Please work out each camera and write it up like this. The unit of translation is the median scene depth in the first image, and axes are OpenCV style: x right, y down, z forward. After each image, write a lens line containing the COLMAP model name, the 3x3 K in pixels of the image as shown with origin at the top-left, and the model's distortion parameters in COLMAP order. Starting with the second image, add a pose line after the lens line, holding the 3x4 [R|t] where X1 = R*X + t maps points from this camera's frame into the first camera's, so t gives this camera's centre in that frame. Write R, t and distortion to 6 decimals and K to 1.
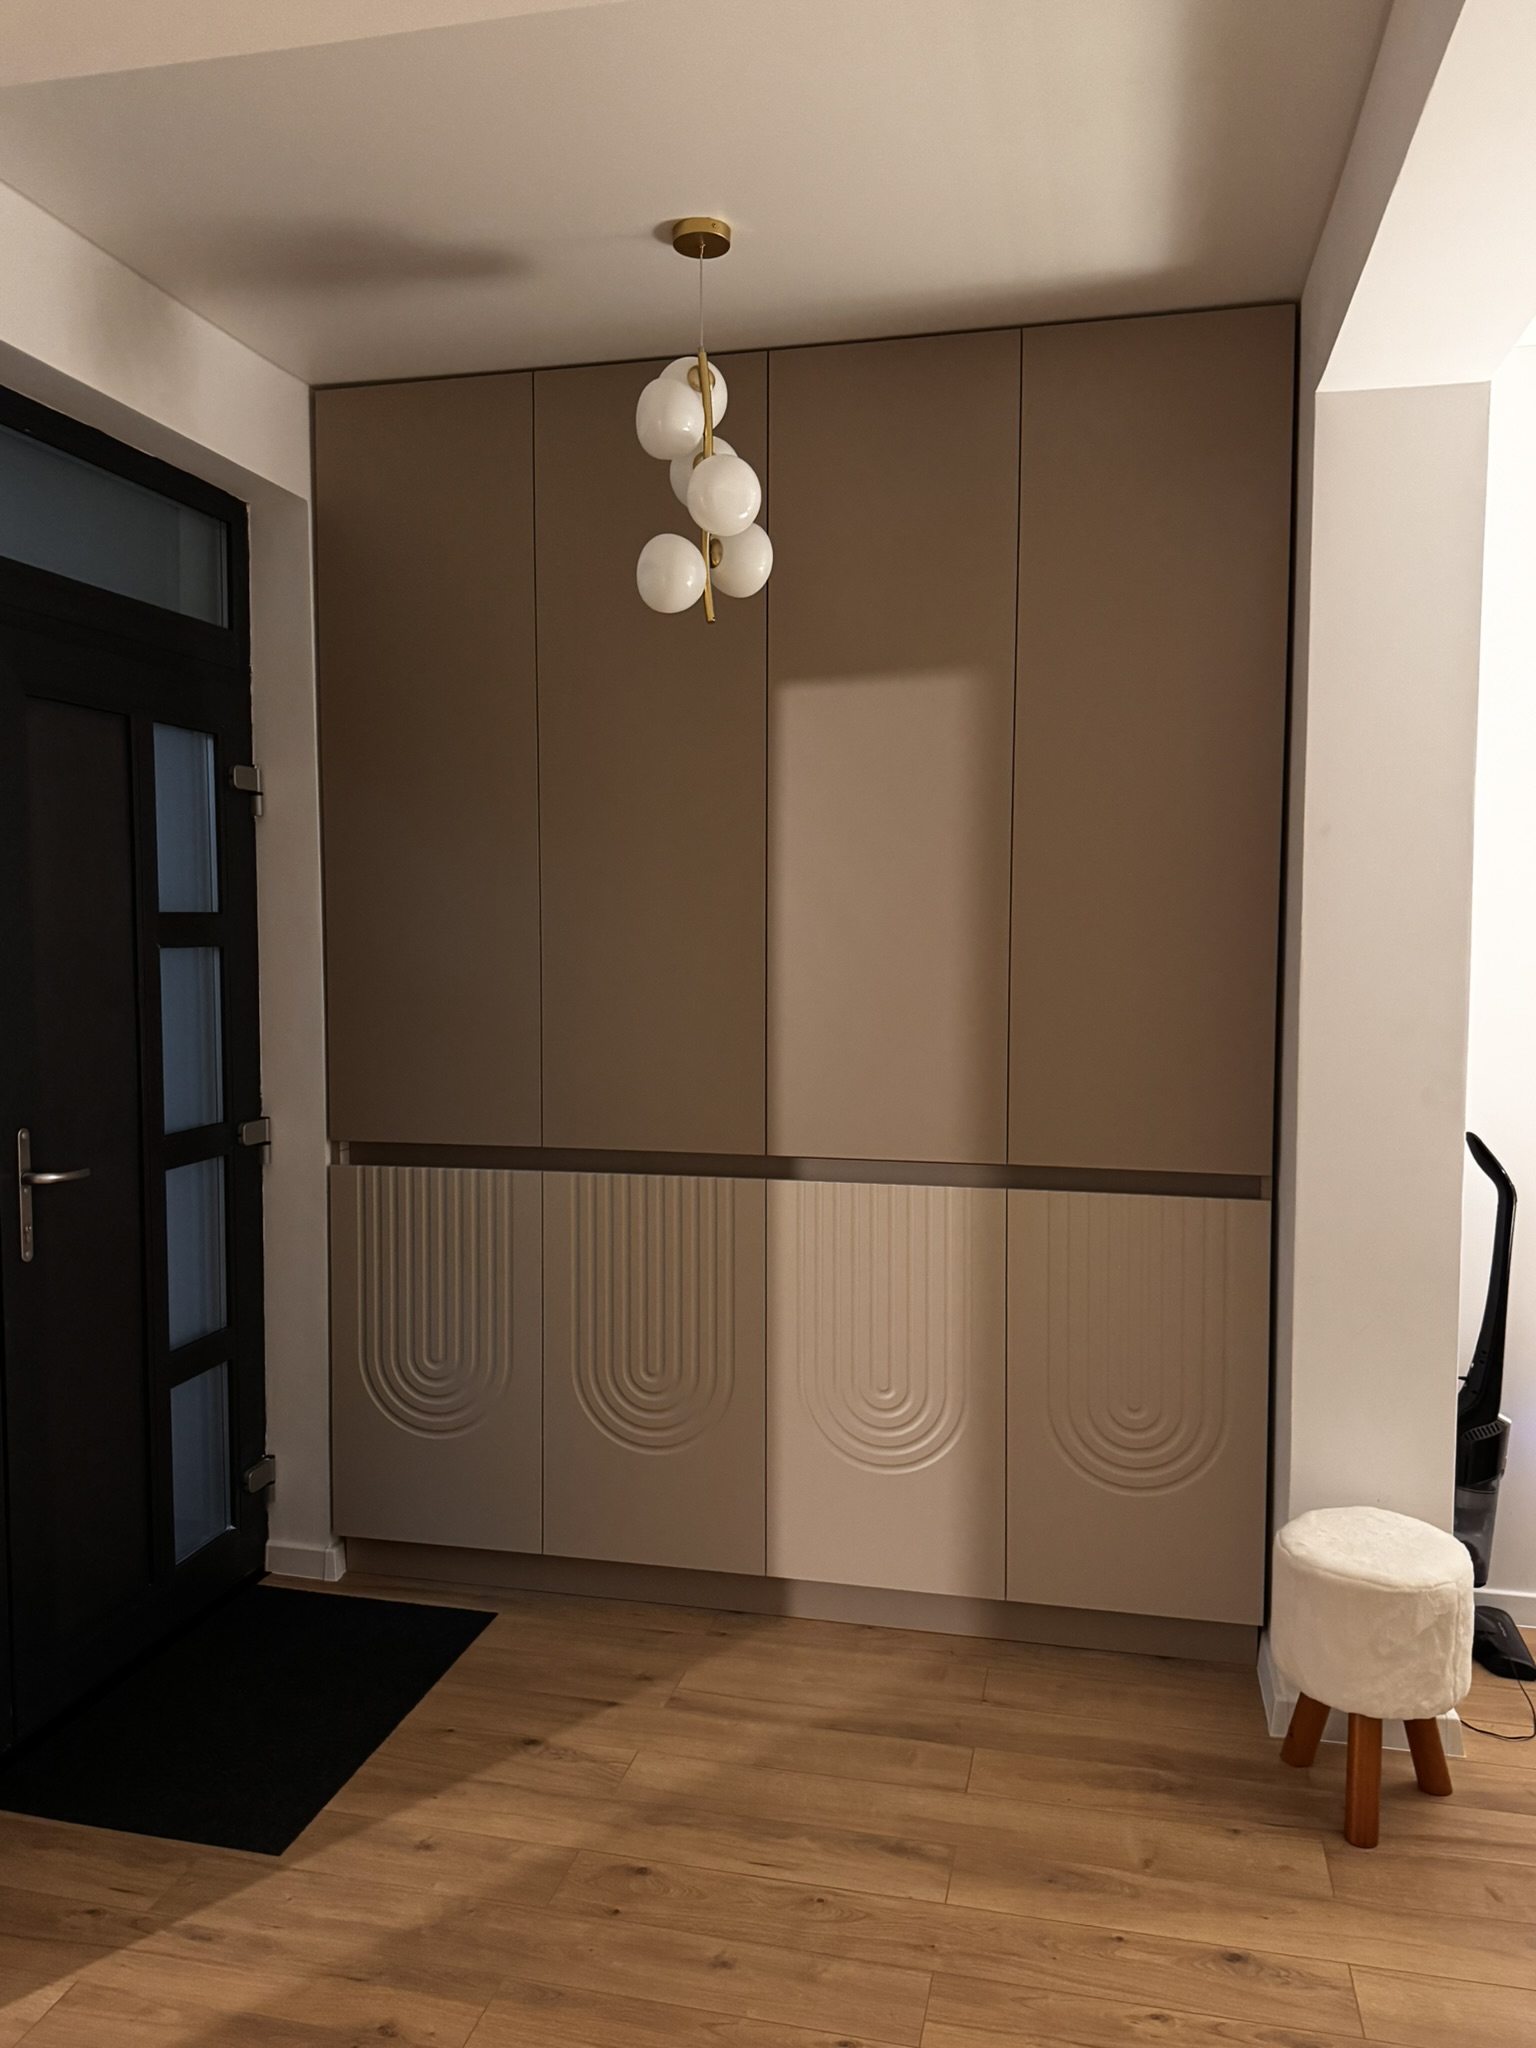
lens RADIAL K [[1524.2, 0, 759.7], [0, 1524.2, 1027.0], [0, 0, 1]] dist [0.001935, 0.001705]
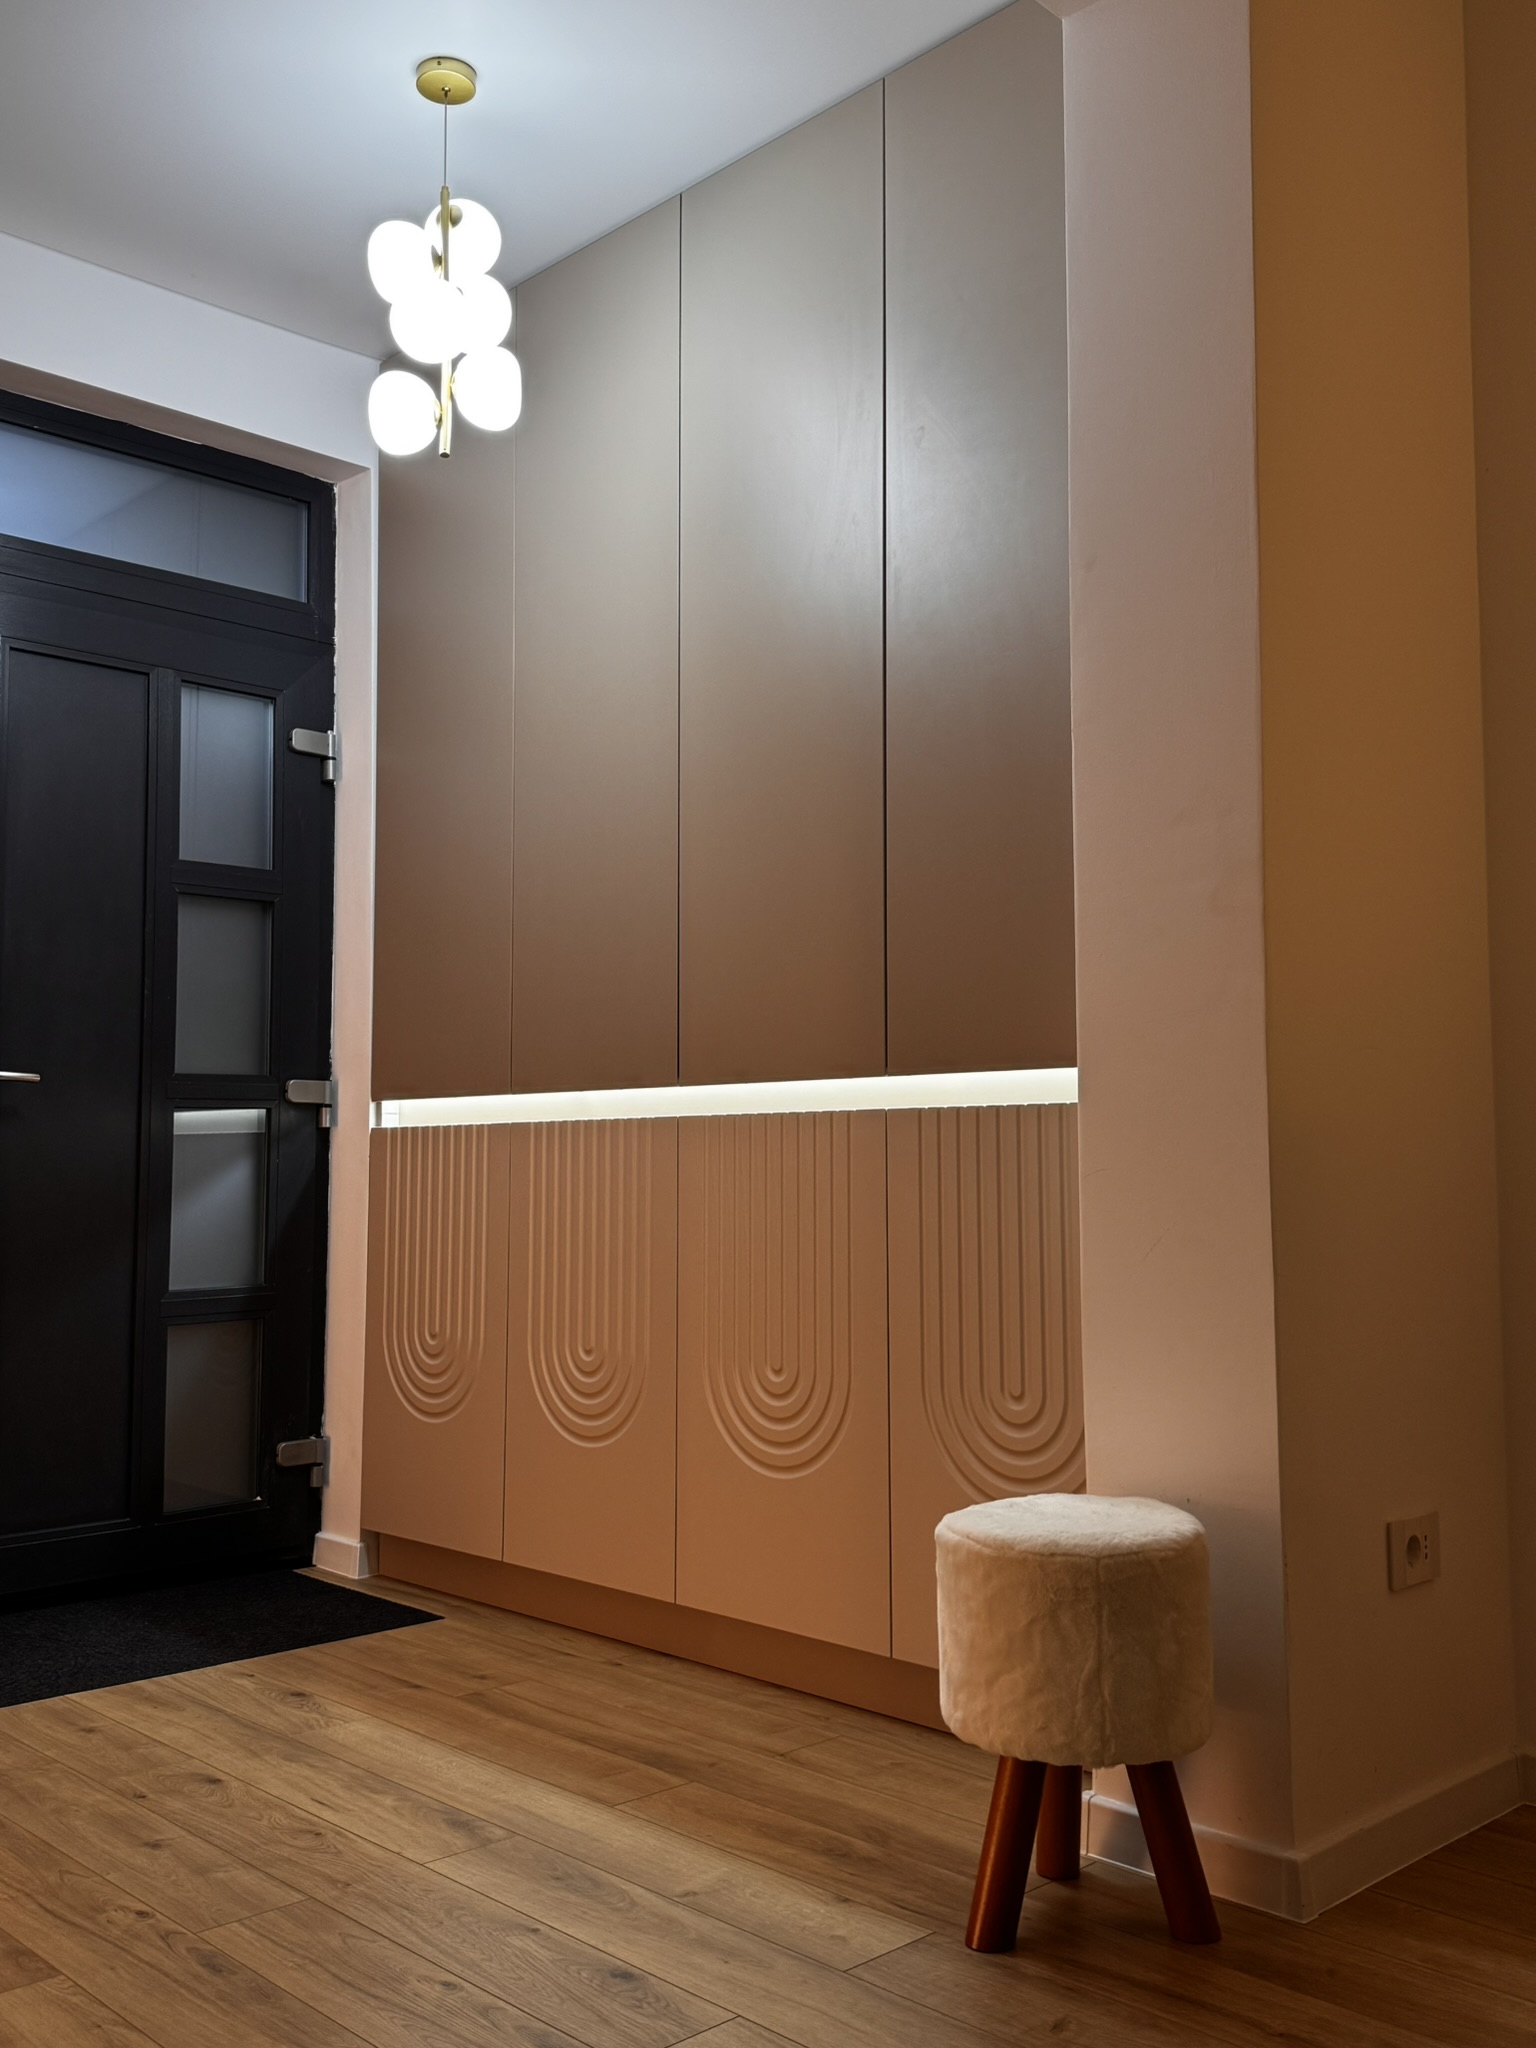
lens RADIAL K [[1882.3, 0, 762.1], [0, 1882.3, 1028.3], [0, 0, 1]] dist [0.005398, 0.008028]
pose [[0.840435, -0.040435, -0.540402, 0.697799], [-0.037300, 0.990531, -0.132124, 0.215674], [0.540627, 0.131198, 0.830969, 0.169298]]
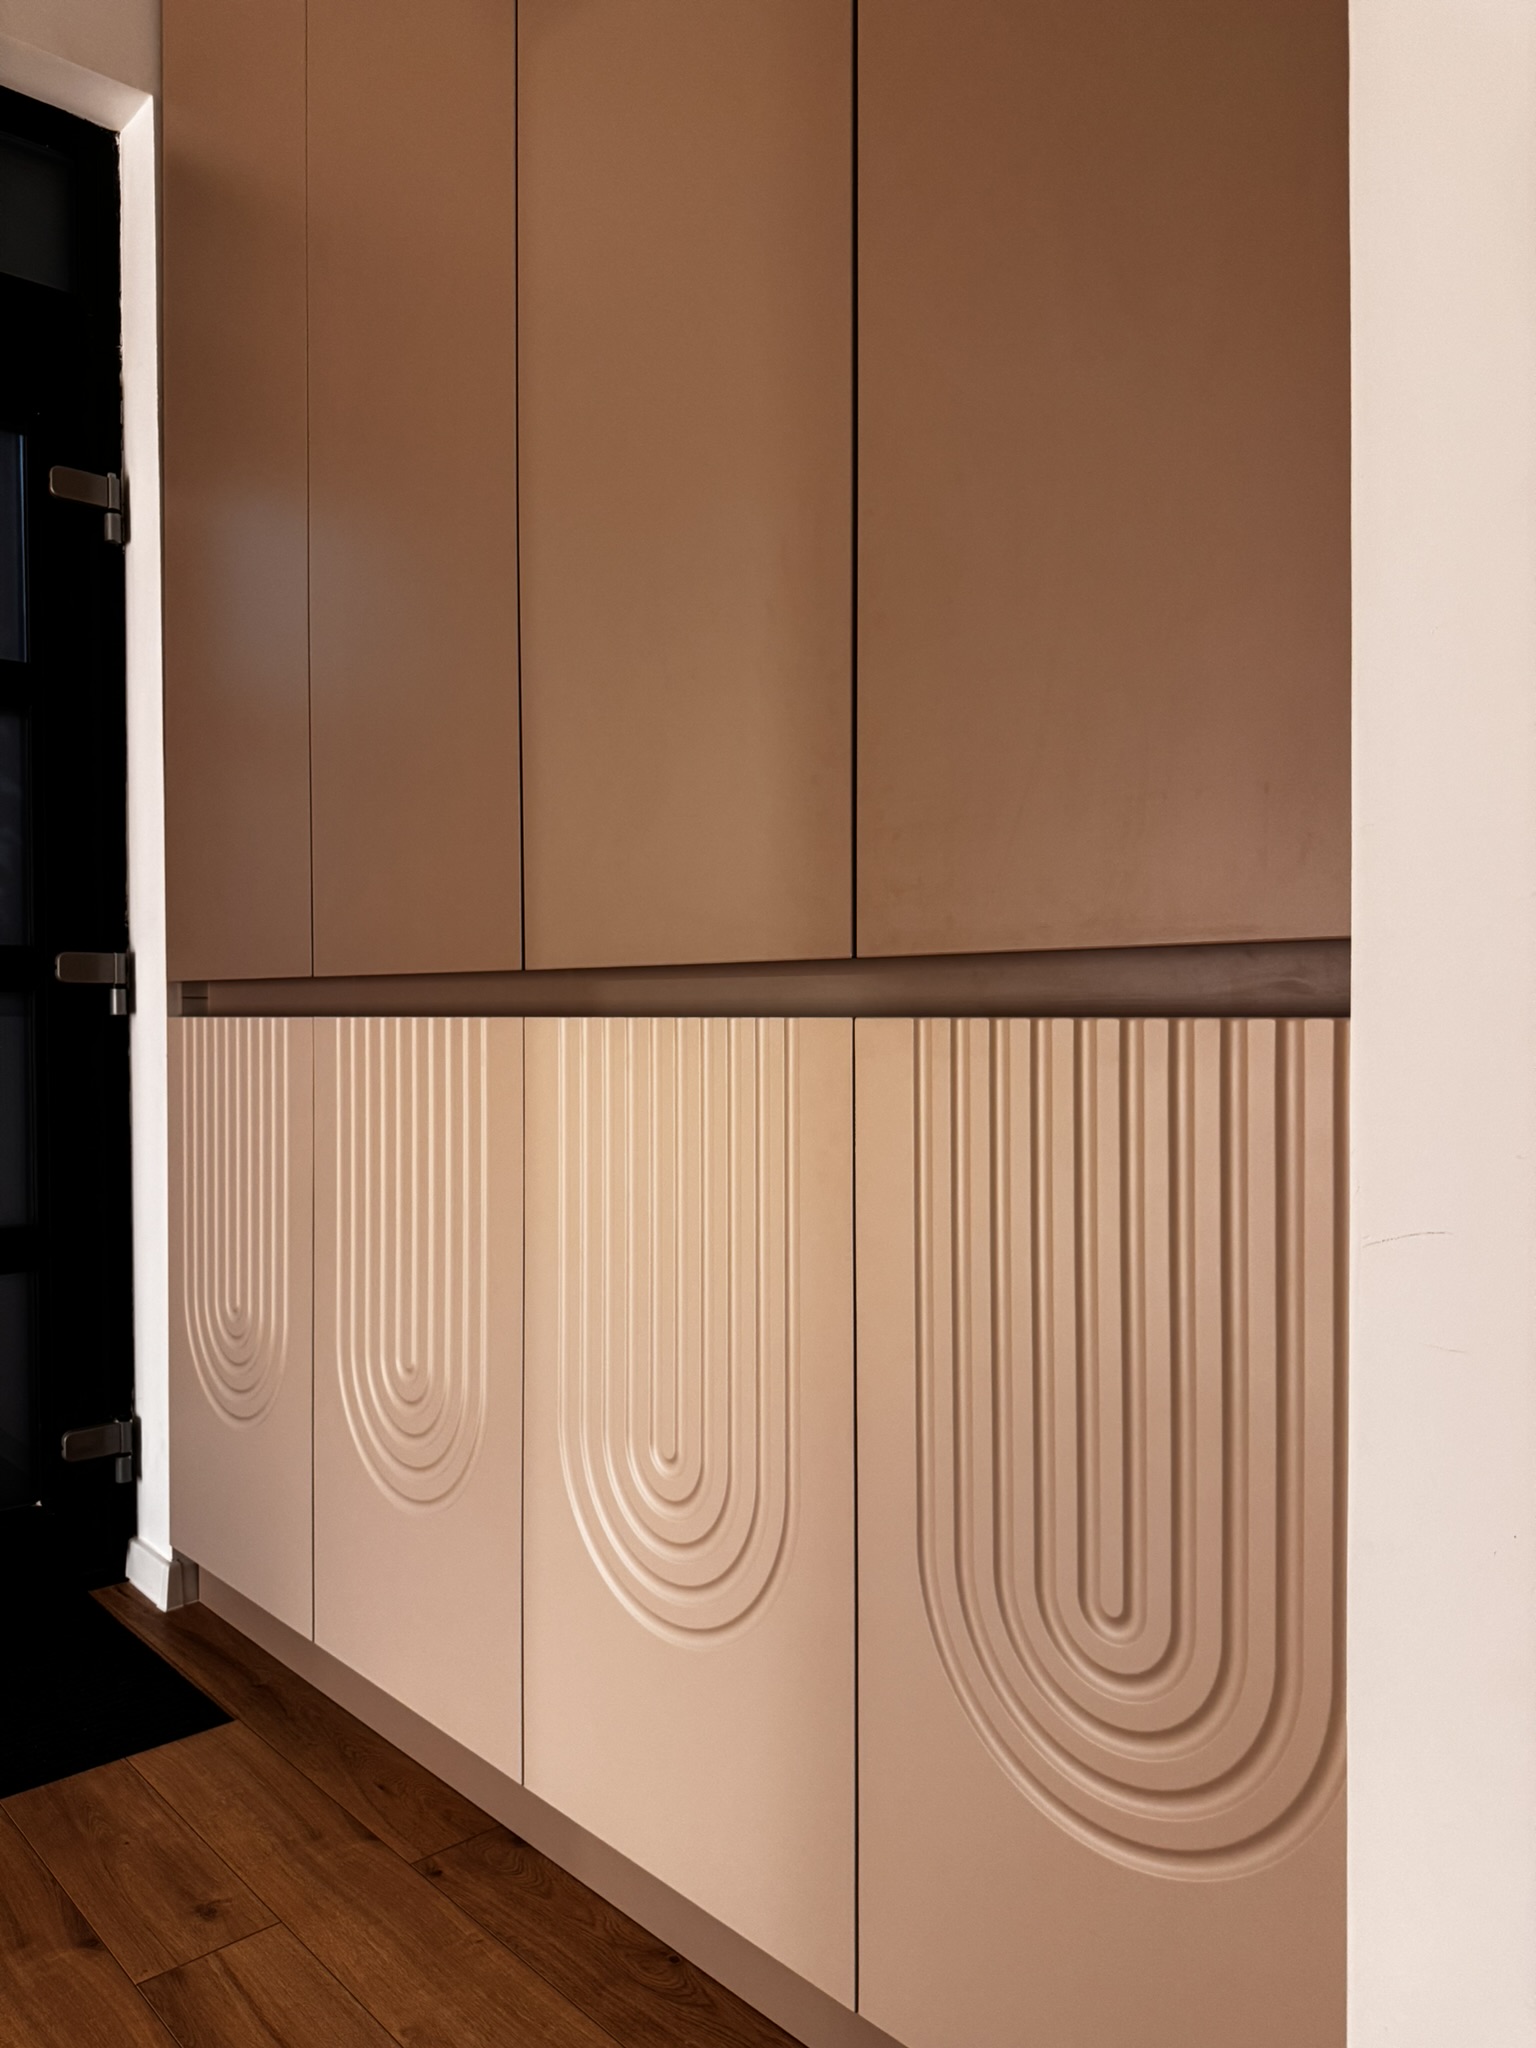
lens RADIAL K [[1476.1, 0, 768.5], [0, 1476.1, 1031.8], [0, 0, 1]] dist [-0.013932, -0.003414]
pose [[0.834046, 0.011290, -0.551580, 0.401801], [-0.039591, 0.998438, -0.039429, 0.139304], [0.550273, 0.054723, 0.833190, 0.712866]]
